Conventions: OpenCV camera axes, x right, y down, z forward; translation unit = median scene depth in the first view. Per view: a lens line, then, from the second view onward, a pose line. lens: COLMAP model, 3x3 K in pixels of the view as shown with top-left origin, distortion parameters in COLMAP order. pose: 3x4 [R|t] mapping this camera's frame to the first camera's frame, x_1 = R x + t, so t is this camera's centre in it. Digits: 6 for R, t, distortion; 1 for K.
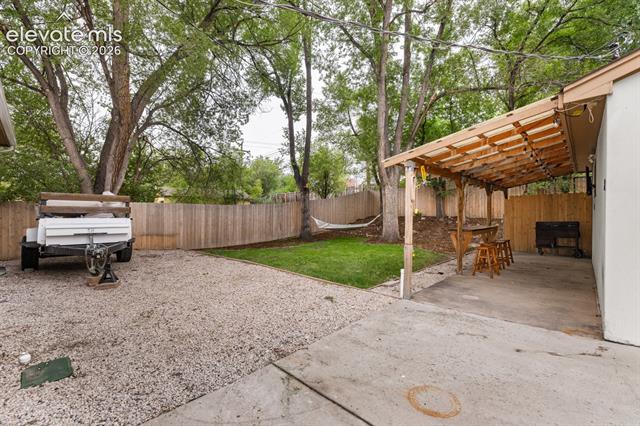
lens RADIAL K [[277.9, 0, 316.8], [0, 277.9, 214.8], [0, 0, 1]] dist [-0.001161, 0.000390]
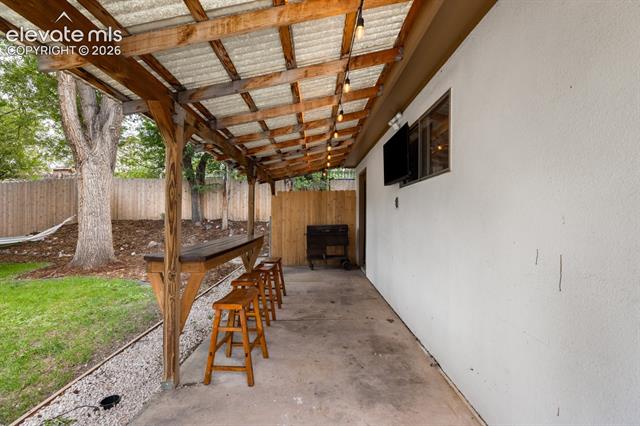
lens RADIAL K [[277.9, 0, 316.8], [0, 277.9, 214.8], [0, 0, 1]] dist [-0.001161, 0.000390]
pose [[0.719119, 0.004926, 0.694869, 0.277439], [0.002961, 0.999944, -0.010153, 0.002068], [-0.694880, 0.009359, 0.719064, 0.427645]]
